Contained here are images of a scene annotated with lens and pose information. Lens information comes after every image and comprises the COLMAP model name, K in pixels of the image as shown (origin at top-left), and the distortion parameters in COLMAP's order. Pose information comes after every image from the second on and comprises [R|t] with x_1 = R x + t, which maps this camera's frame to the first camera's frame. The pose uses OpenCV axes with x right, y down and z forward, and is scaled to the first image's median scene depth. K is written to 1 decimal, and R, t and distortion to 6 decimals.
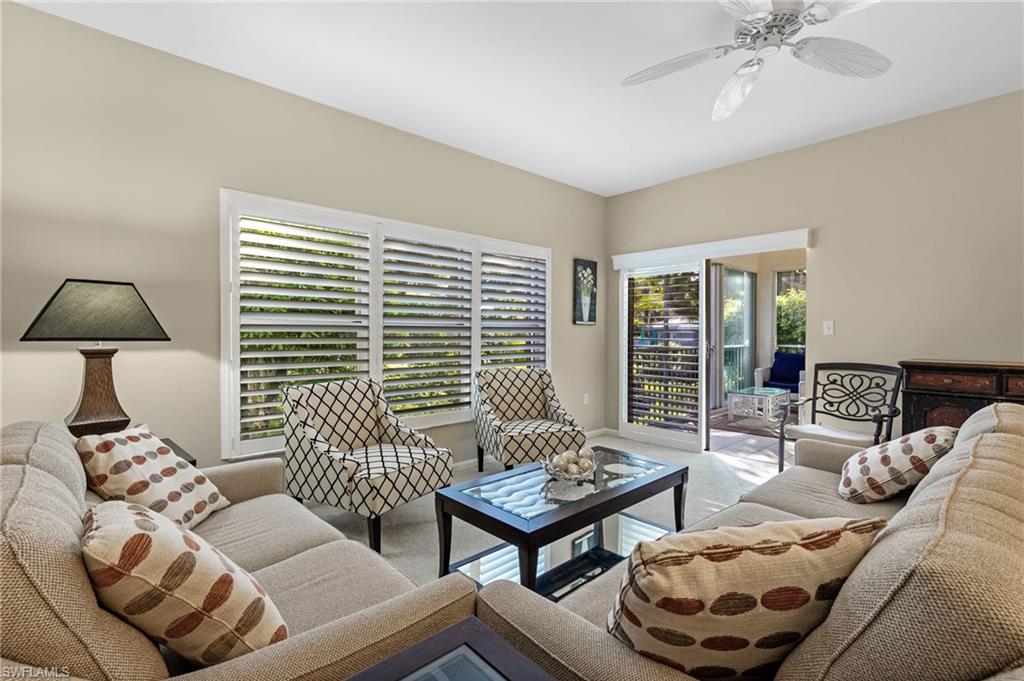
lens RADIAL K [[467.9, 0, 513.2], [0, 467.9, 335.9], [0, 0, 1]] dist [0.000723, 0.000569]
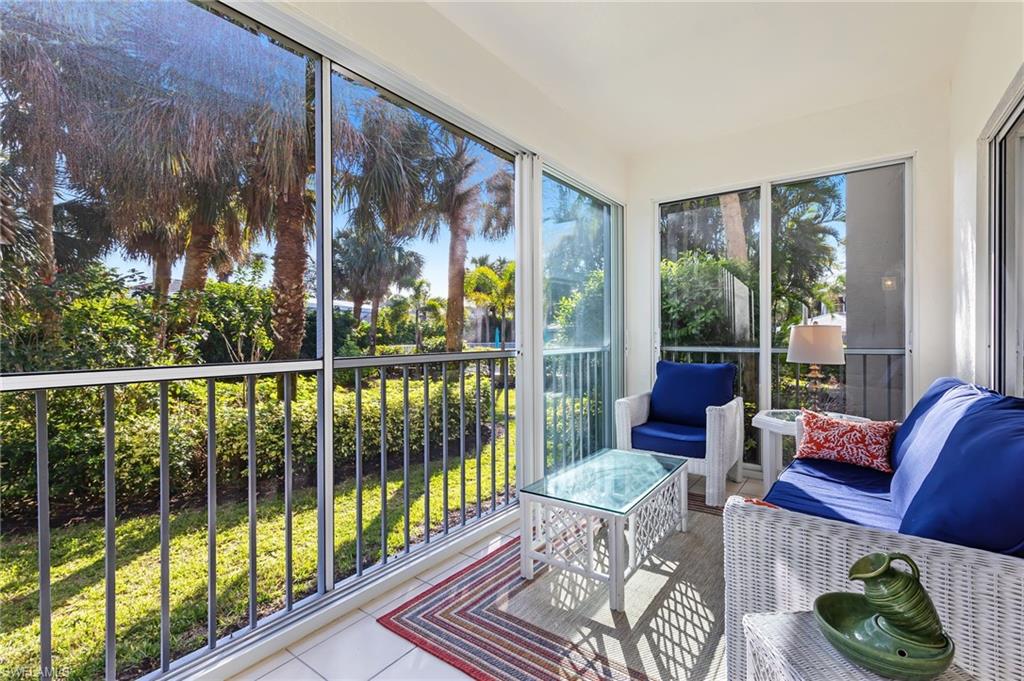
lens RADIAL K [[467.9, 0, 510.1], [0, 467.9, 337.5], [0, 0, 1]] dist [0.000723, 0.000569]
pose [[0.980487, -0.003237, 0.196558, 0.301190], [0.003890, 0.999988, -0.002936, 0.008561], [-0.196547, 0.003643, 0.980488, 0.531953]]
